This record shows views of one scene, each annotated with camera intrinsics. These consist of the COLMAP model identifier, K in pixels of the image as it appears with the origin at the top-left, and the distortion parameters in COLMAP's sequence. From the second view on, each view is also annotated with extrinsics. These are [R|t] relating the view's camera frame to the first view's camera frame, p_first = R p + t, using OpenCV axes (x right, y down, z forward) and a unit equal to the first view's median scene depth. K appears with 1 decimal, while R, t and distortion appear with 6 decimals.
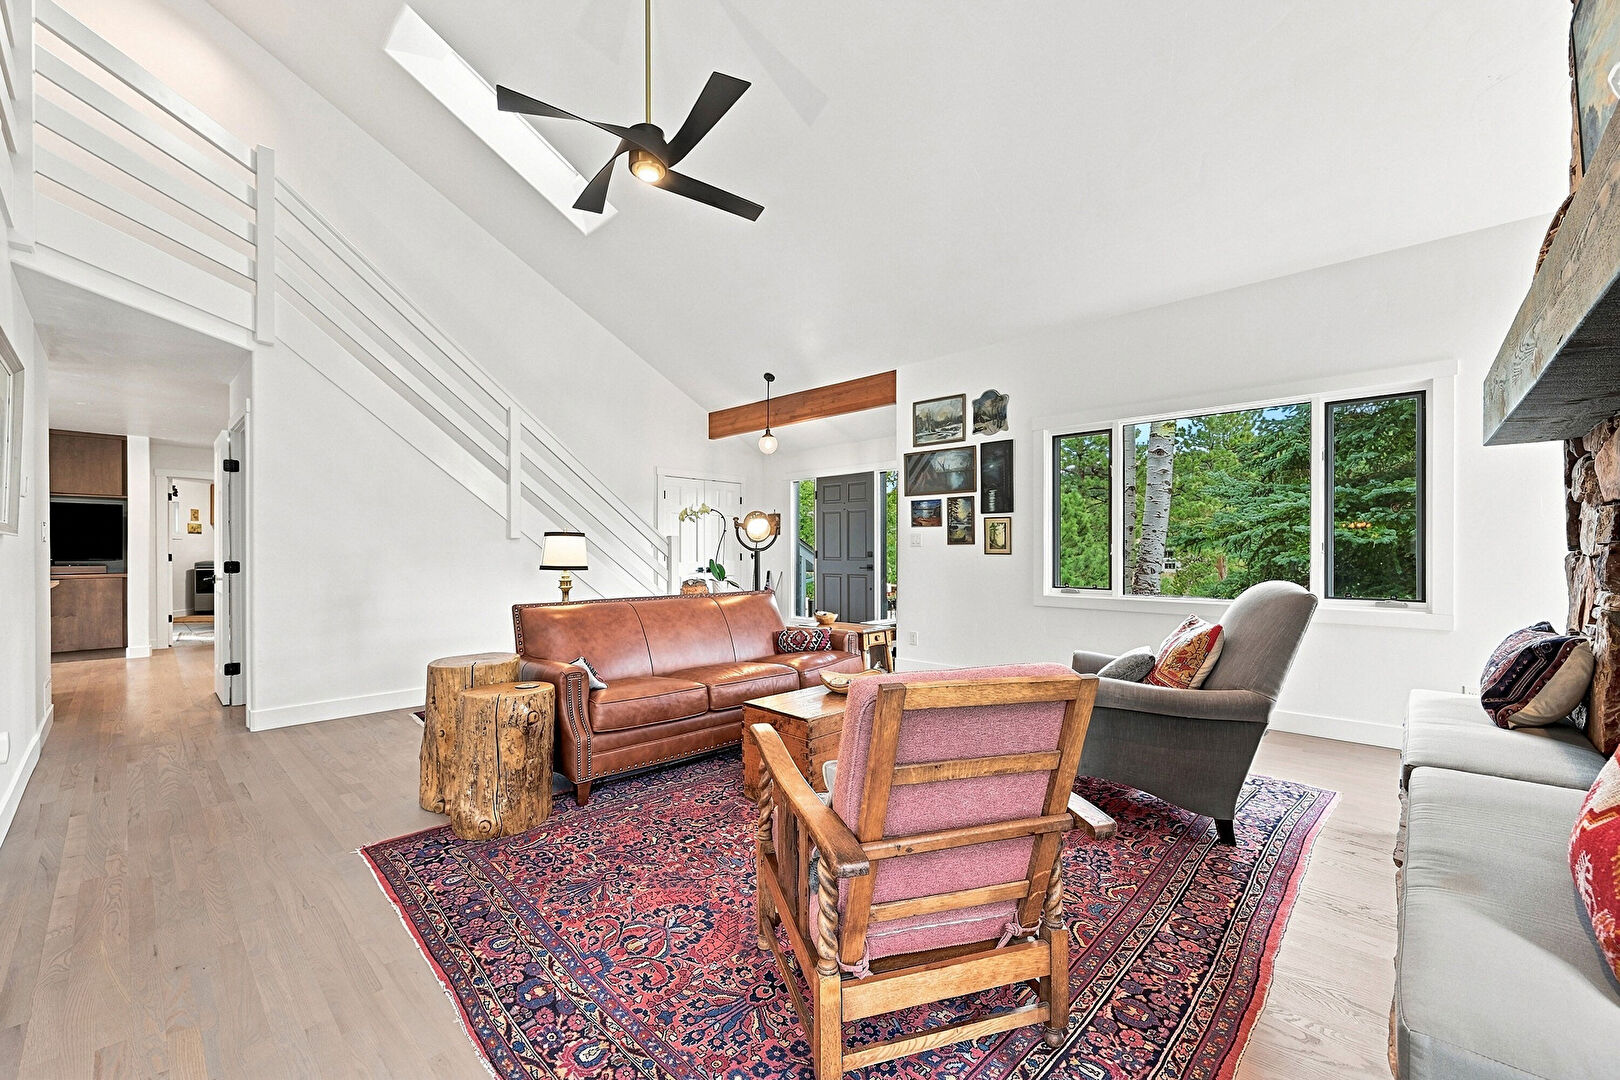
lens RADIAL K [[642.1, 0, 813.8], [0, 642.1, 549.3], [0, 0, 1]] dist [-0.000644, -0.000146]
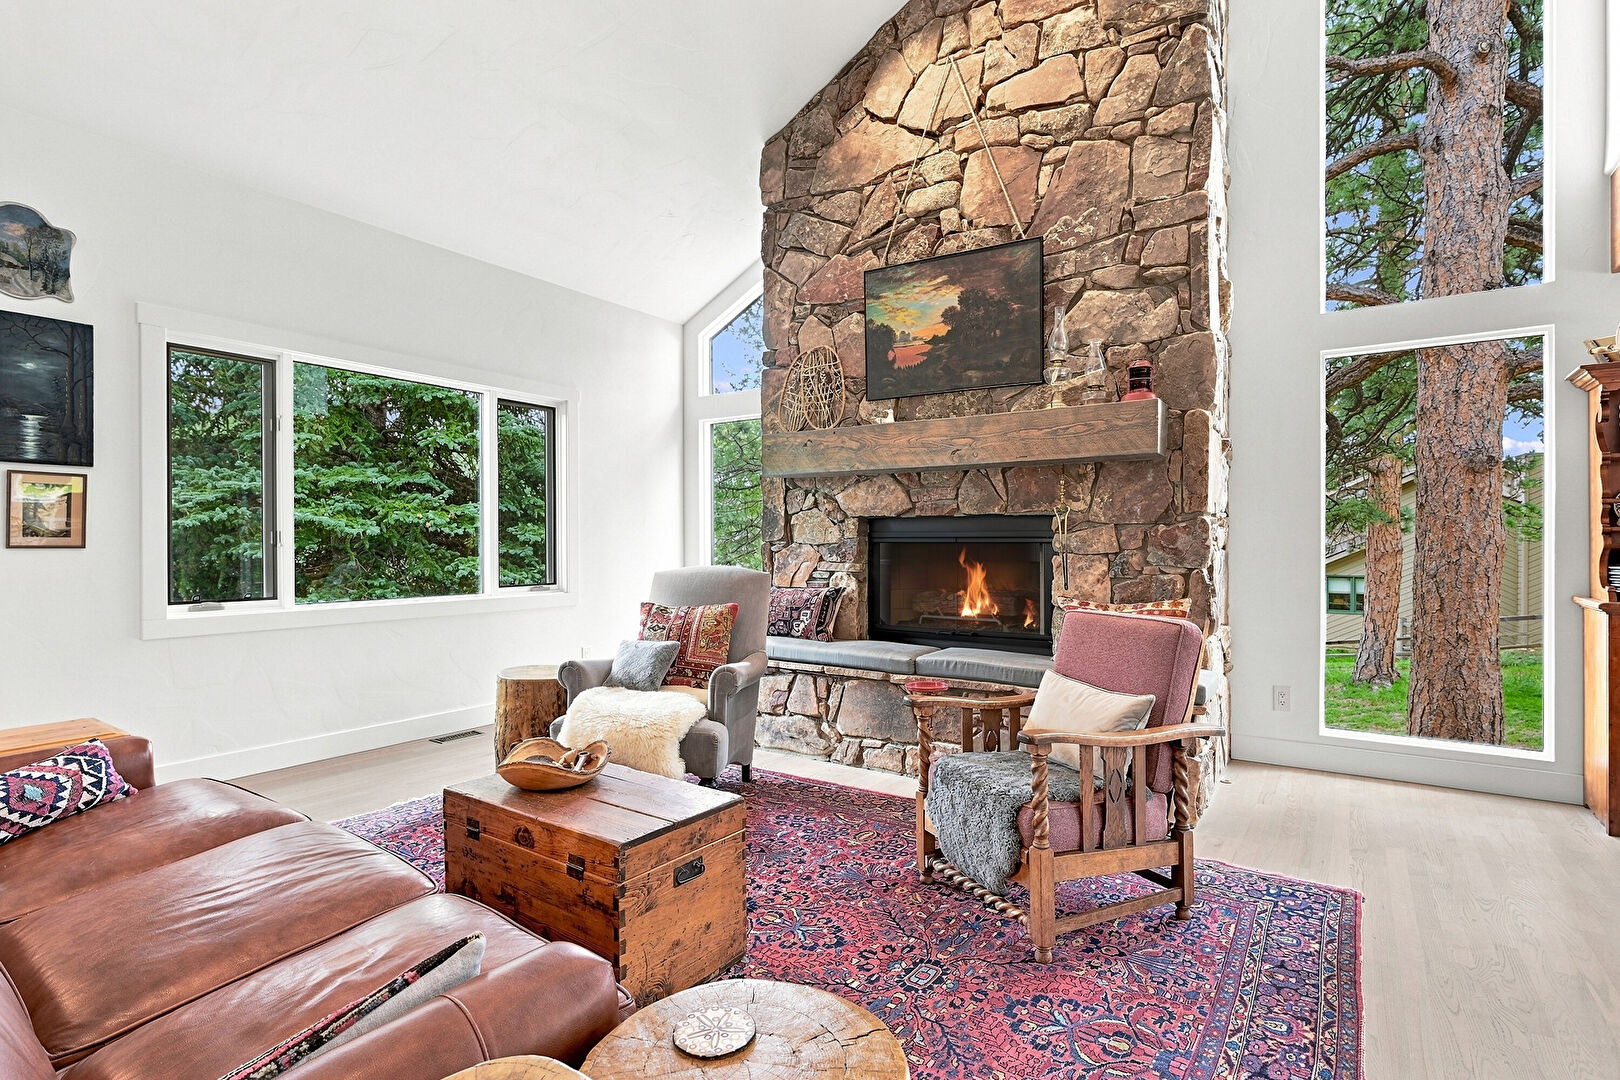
lens RADIAL K [[798.4, 0, 810.0], [0, 798.4, 540.0], [0, 0, 1]] dist [-0.000186, 0.000066]
pose [[-0.148582, 0.003410, 0.988894, -0.630130], [-0.000637, 0.999994, -0.003544, 0.004742], [-0.988900, -0.001156, -0.148579, 0.806863]]
